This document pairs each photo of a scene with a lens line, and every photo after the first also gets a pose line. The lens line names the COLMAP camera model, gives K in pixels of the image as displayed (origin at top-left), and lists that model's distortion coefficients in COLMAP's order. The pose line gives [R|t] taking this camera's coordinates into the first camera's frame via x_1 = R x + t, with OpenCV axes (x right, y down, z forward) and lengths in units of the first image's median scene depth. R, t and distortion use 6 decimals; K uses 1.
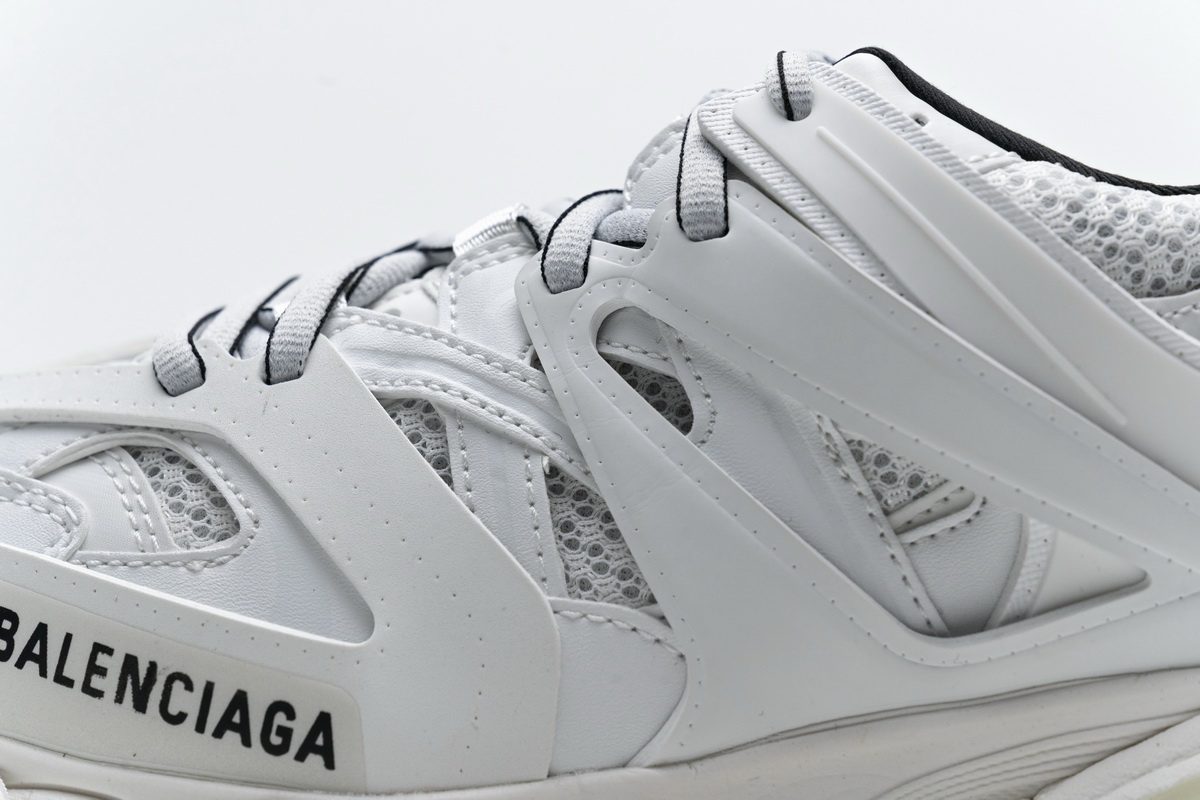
lens RADIAL K [[2349.1, 0, 600.0], [0, 2349.1, 400.0], [0, 0, 1]] dist [0.011040, -0.114289]
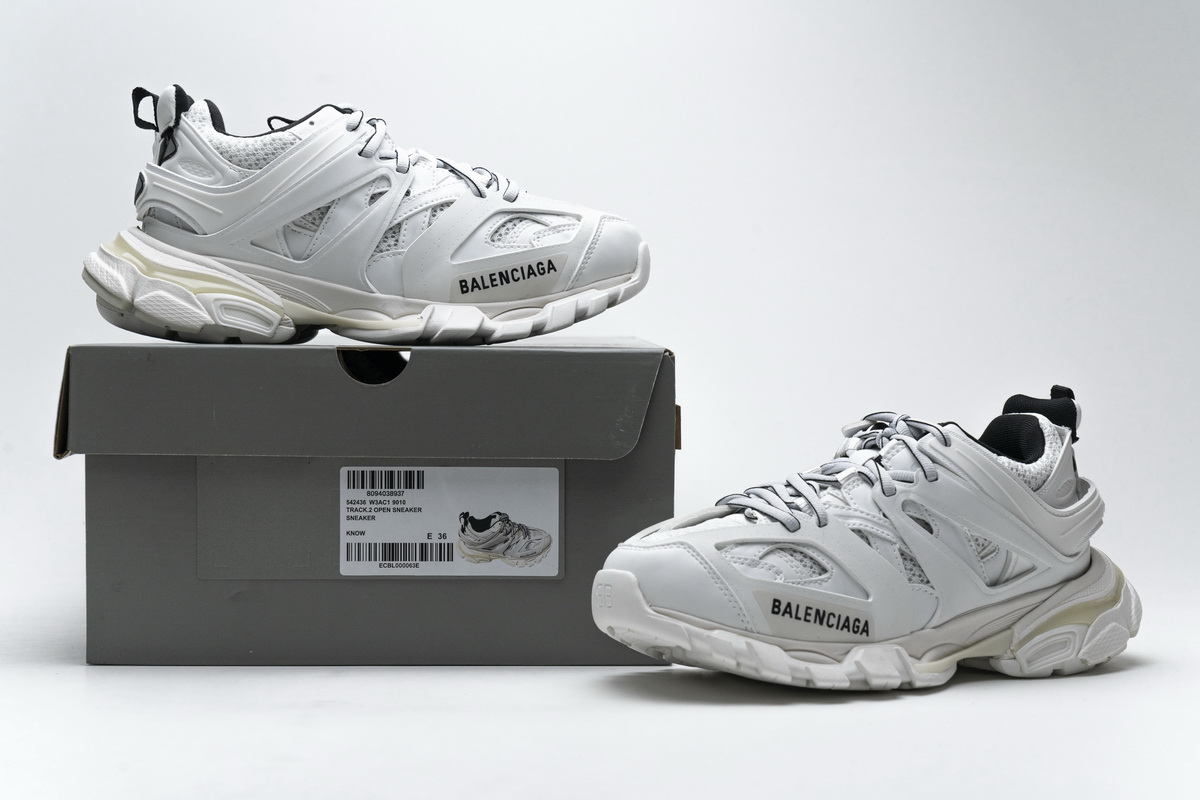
lens RADIAL K [[2192.9, 0, 600.0], [0, 2192.9, 400.0], [0, 0, 1]] dist [0.041667, -0.200530]
pose [[0.826671, -0.026359, 0.562068, -2.276175], [0.021693, 0.999653, 0.014974, -0.255749], [-0.562268, -0.000186, 0.826955, -1.501795]]
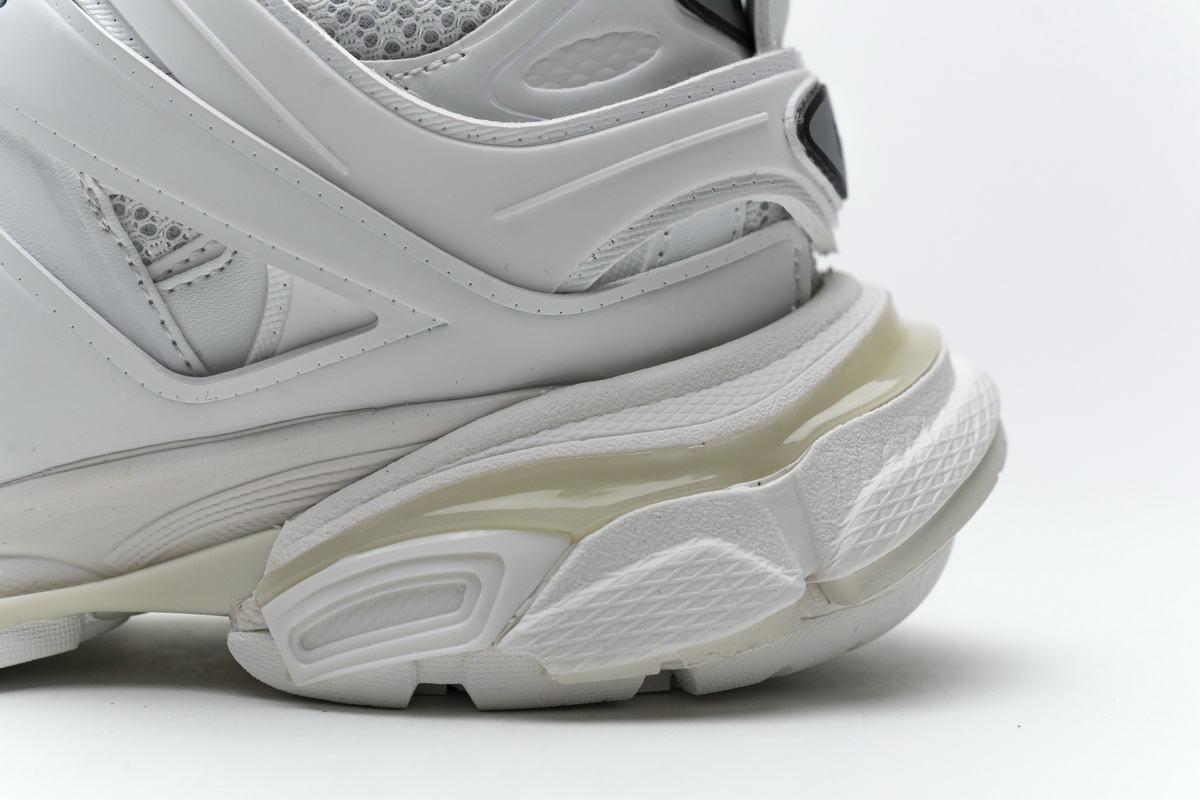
lens RADIAL K [[2349.1, 0, 600.0], [0, 2349.1, 400.0], [0, 0, 1]] dist [0.011040, -0.114289]
pose [[0.999744, -0.006420, 0.021706, 0.303029], [0.005655, 0.999367, 0.035127, 0.073639], [-0.021918, -0.034995, 0.999147, -0.085039]]
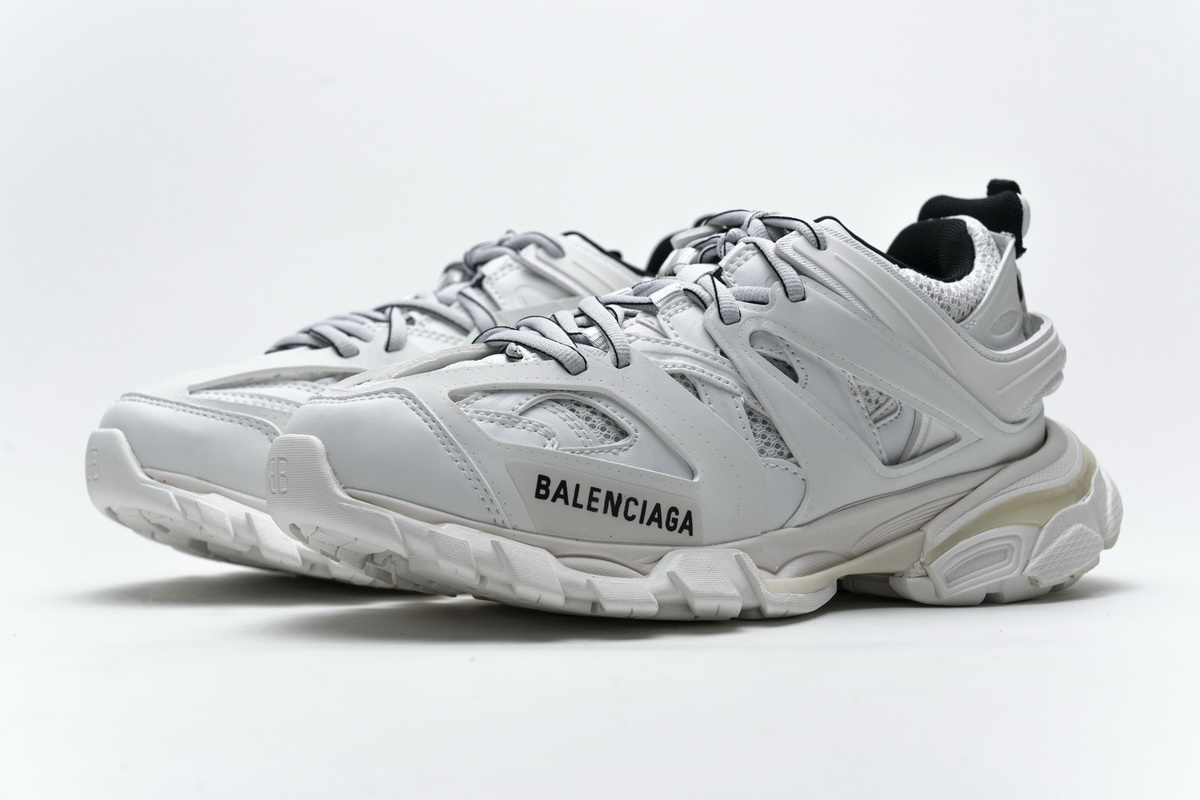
lens RADIAL K [[2349.1, 0, 600.0], [0, 2349.1, 400.0], [0, 0, 1]] dist [0.011040, -0.114289]
pose [[0.820170, -0.030257, 0.571319, -1.462054], [0.027637, 0.999530, 0.013261, -0.007023], [-0.571452, 0.004913, 0.820621, -0.807949]]
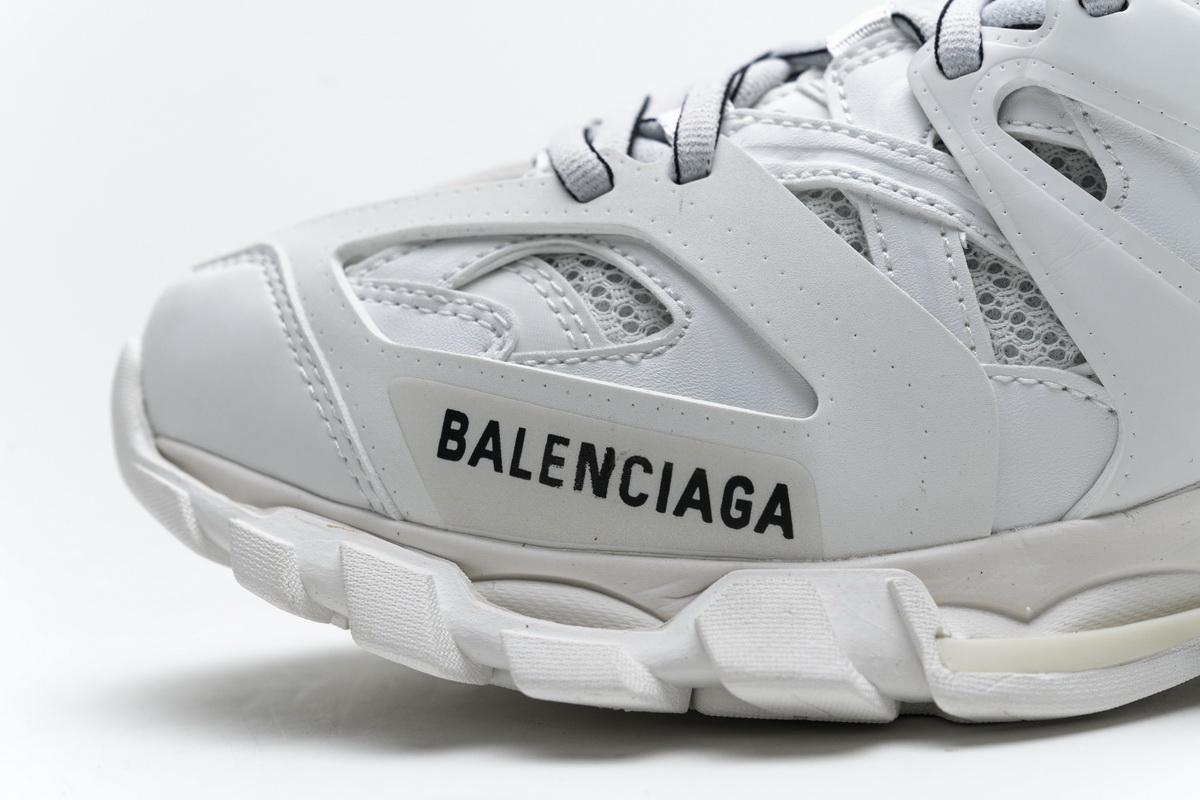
lens RADIAL K [[2349.1, 0, 600.0], [0, 2349.1, 400.0], [0, 0, 1]] dist [0.011040, -0.114289]
pose [[0.997714, -0.061961, 0.026959, -0.219944], [0.061213, 0.997739, 0.027742, 0.060393], [-0.028617, -0.026029, 0.999252, -0.042886]]
